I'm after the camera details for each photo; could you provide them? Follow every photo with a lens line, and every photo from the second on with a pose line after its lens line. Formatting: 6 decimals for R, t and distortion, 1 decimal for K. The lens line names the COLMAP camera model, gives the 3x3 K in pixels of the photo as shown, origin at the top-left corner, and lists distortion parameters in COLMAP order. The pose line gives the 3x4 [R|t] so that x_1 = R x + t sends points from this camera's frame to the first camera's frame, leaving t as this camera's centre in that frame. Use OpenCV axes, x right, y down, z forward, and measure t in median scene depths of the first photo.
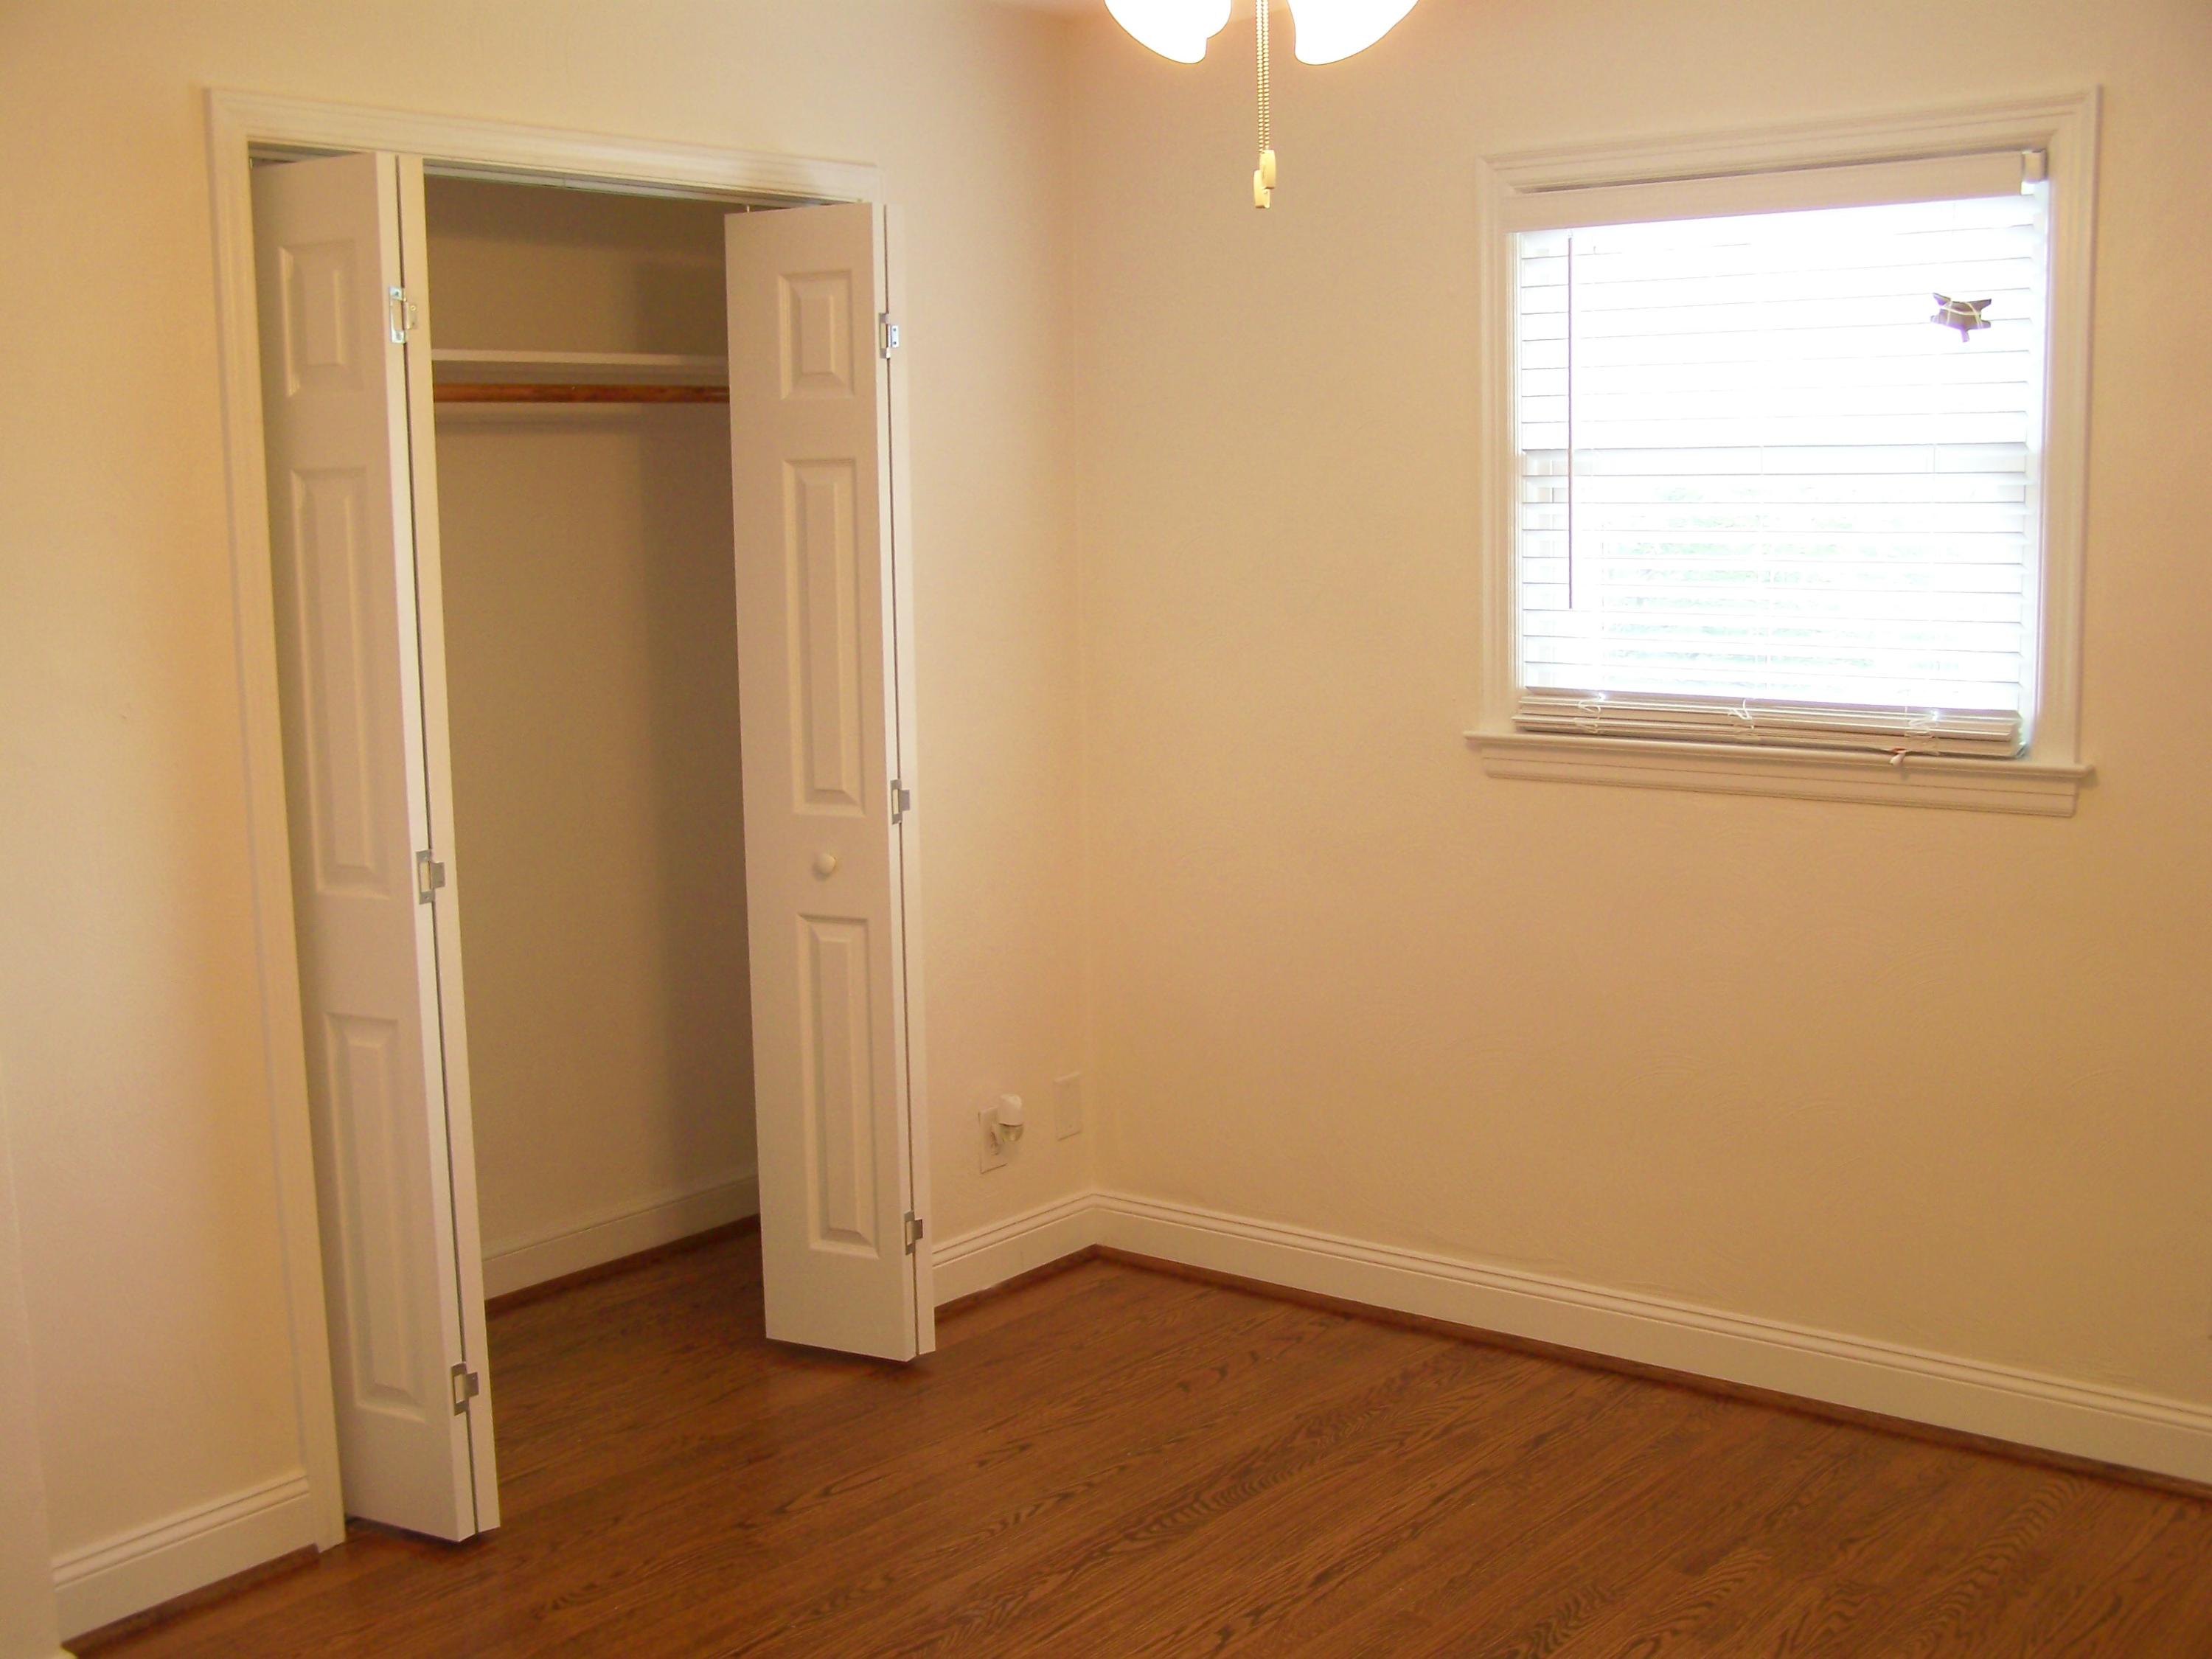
lens RADIAL K [[2506.7, 0, 1112.4], [0, 2506.7, 888.6], [0, 0, 1]] dist [-0.202957, 0.370937]
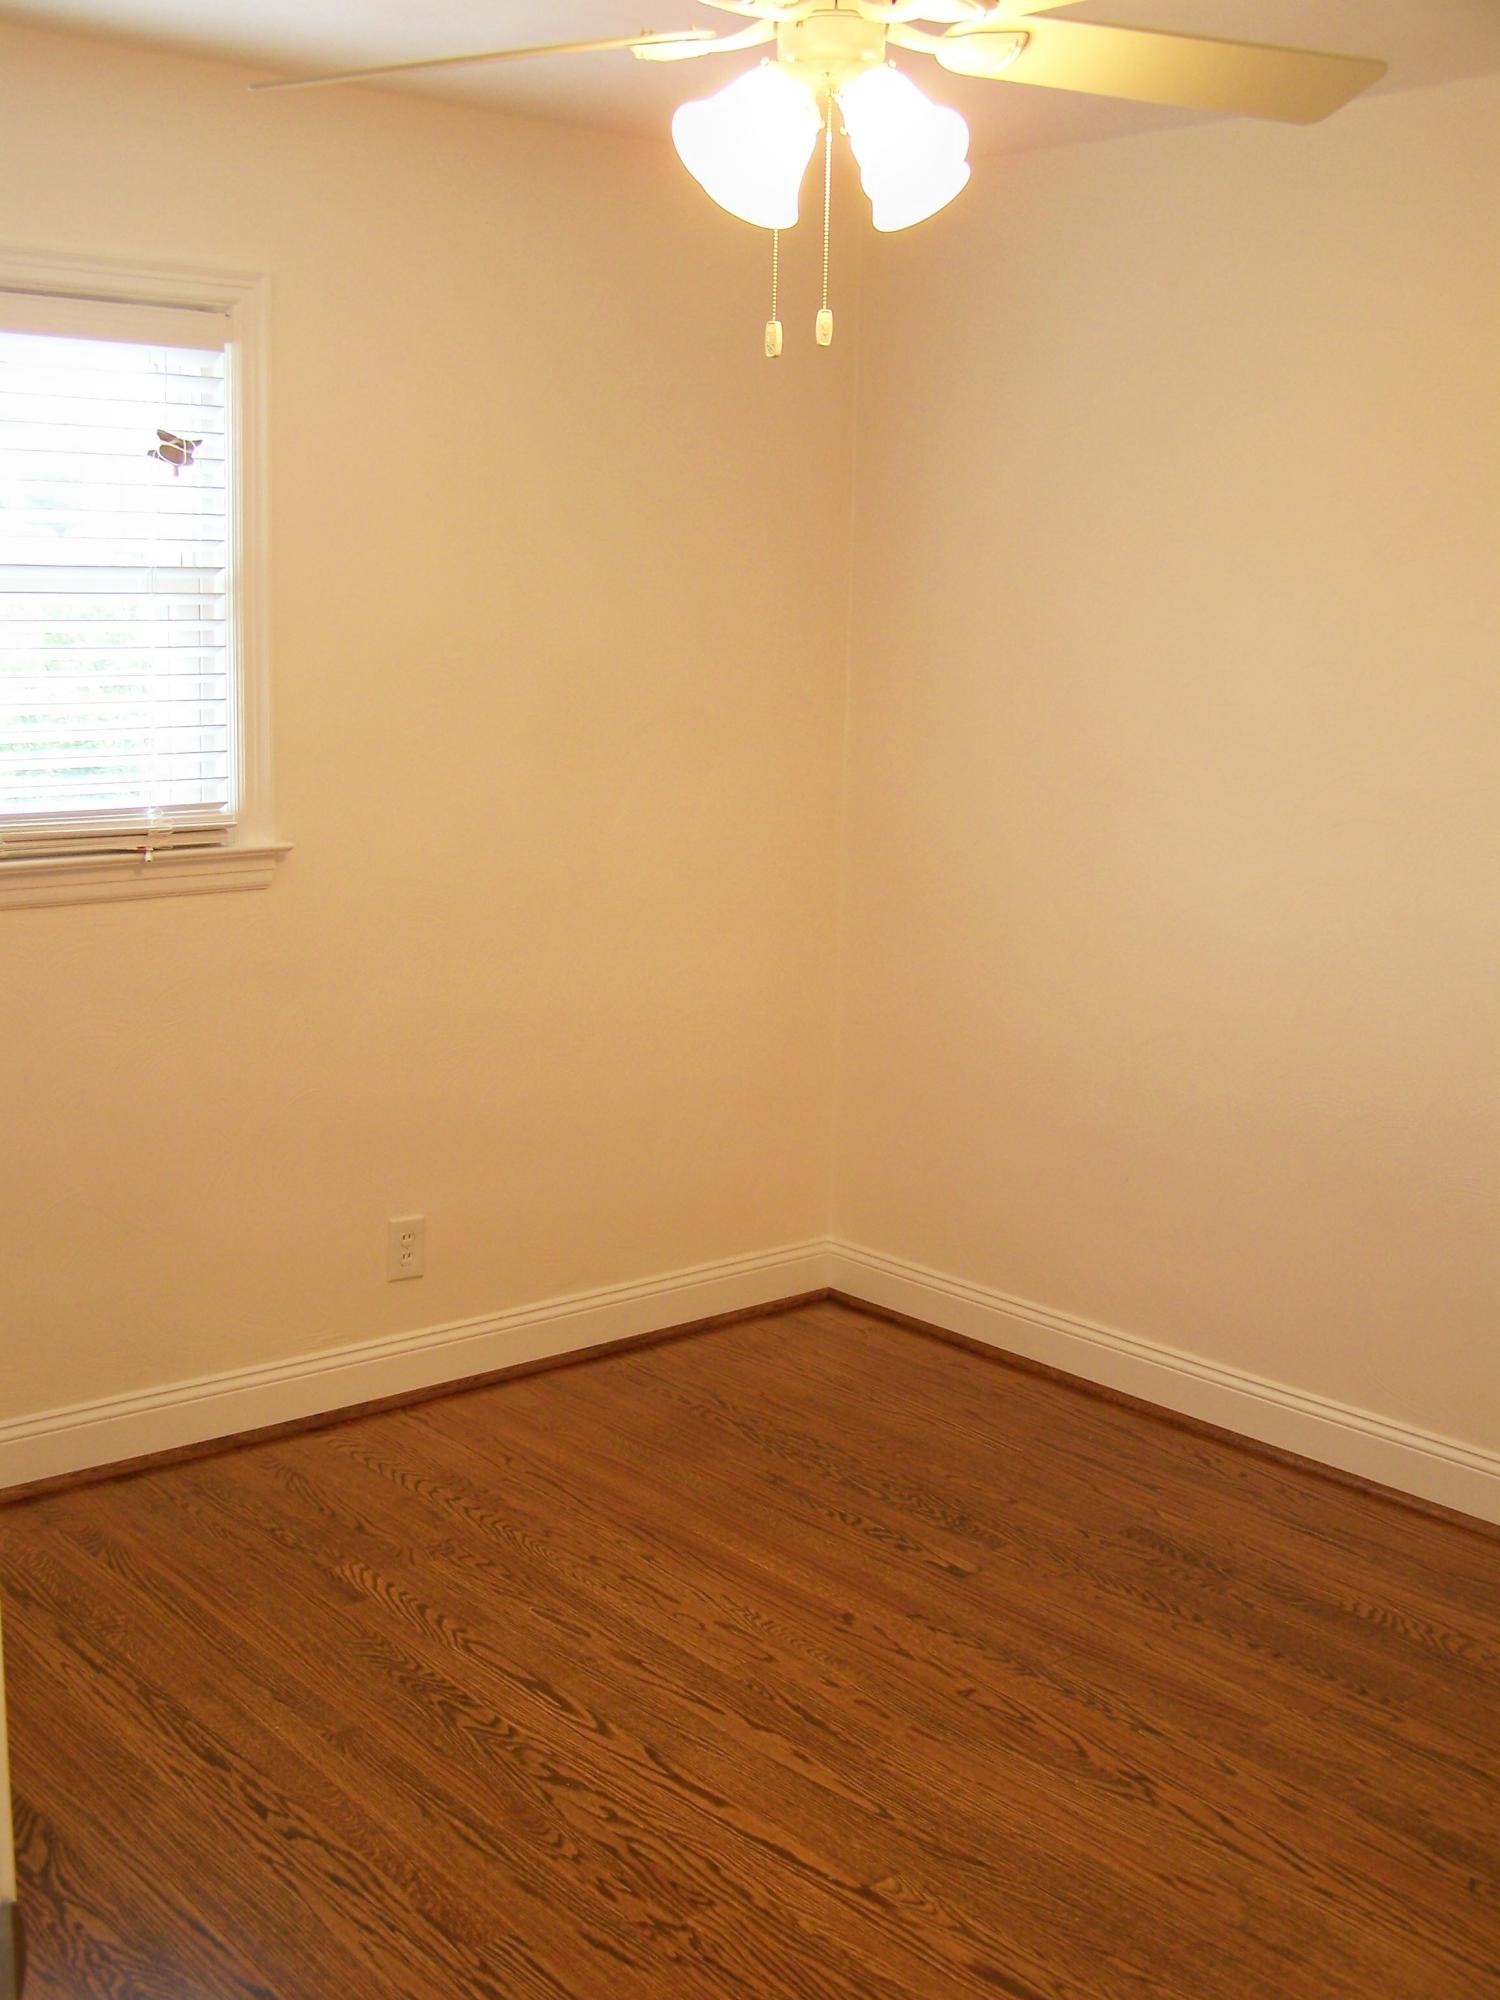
lens RADIAL K [[2266.5, 0, 697.3], [0, 2266.5, 1018.8], [0, 0, 1]] dist [-0.202957, 0.370937]
pose [[0.190709, -0.161717, 0.968234, -0.626460], [0.130094, 0.981801, 0.138359, -0.090419], [-0.972988, 0.099575, 0.208277, 0.584710]]
